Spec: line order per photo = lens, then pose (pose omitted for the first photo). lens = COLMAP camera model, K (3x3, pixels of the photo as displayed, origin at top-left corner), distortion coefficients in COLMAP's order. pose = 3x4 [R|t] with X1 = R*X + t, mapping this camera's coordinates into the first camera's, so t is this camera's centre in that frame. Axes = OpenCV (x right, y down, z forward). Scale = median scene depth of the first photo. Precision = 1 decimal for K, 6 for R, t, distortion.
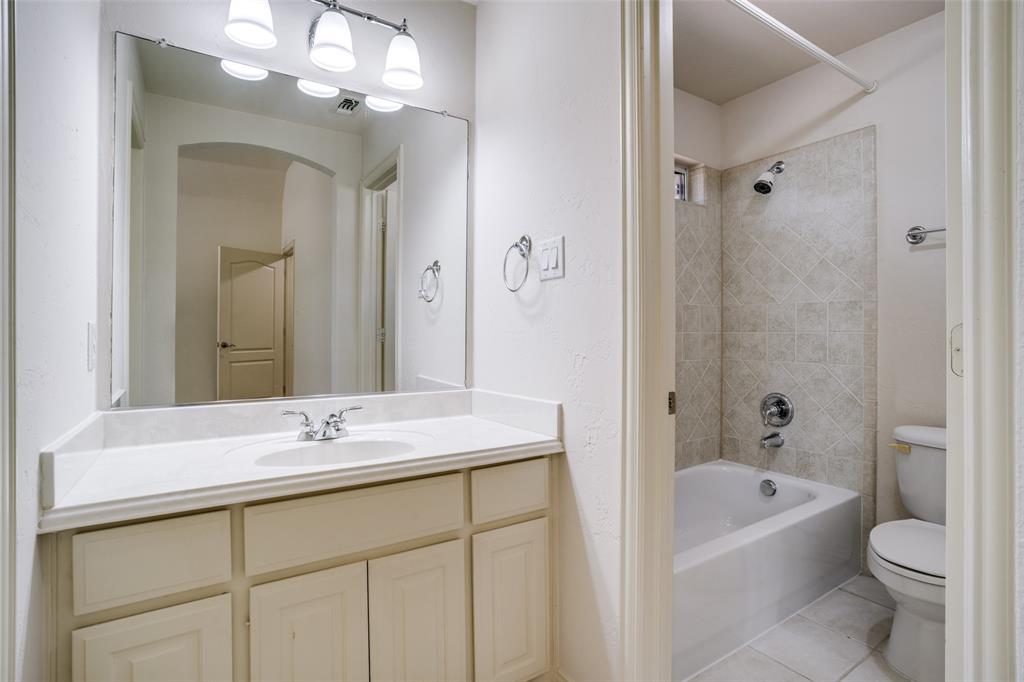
lens RADIAL K [[496.9, 0, 508.5], [0, 496.9, 344.4], [0, 0, 1]] dist [-0.002790, 0.000415]
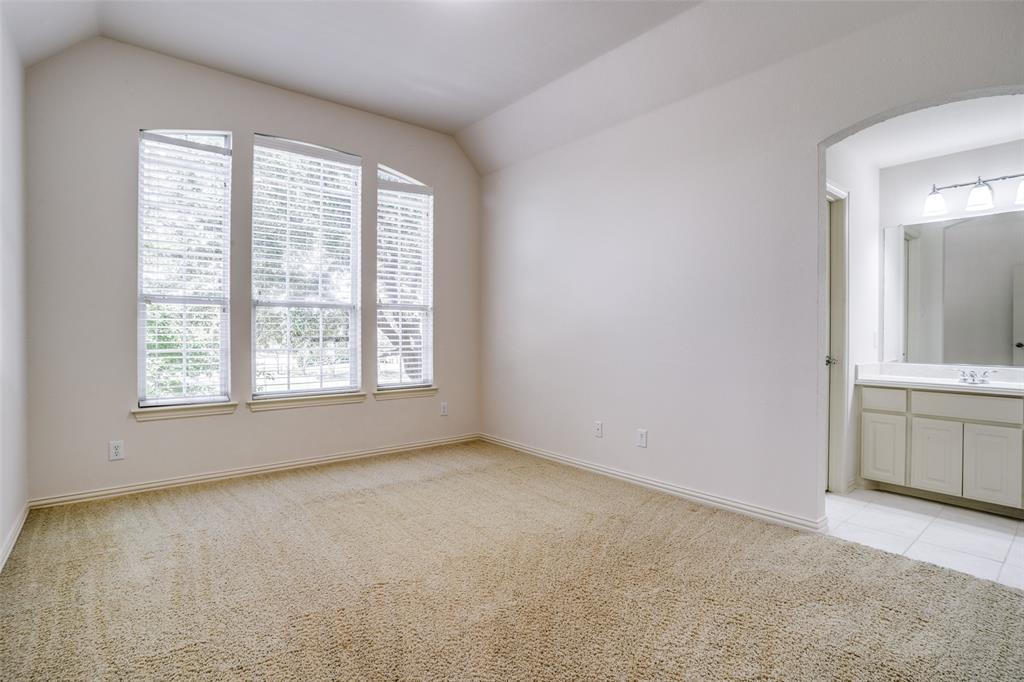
lens RADIAL K [[496.9, 0, 514.0], [0, 496.9, 342.2], [0, 0, 1]] dist [-0.002790, 0.000415]
pose [[0.104405, 0.006670, -0.994513, 1.599374], [-0.012217, 0.999911, 0.005423, 0.022101], [0.994460, 0.011583, 0.104477, -1.262414]]
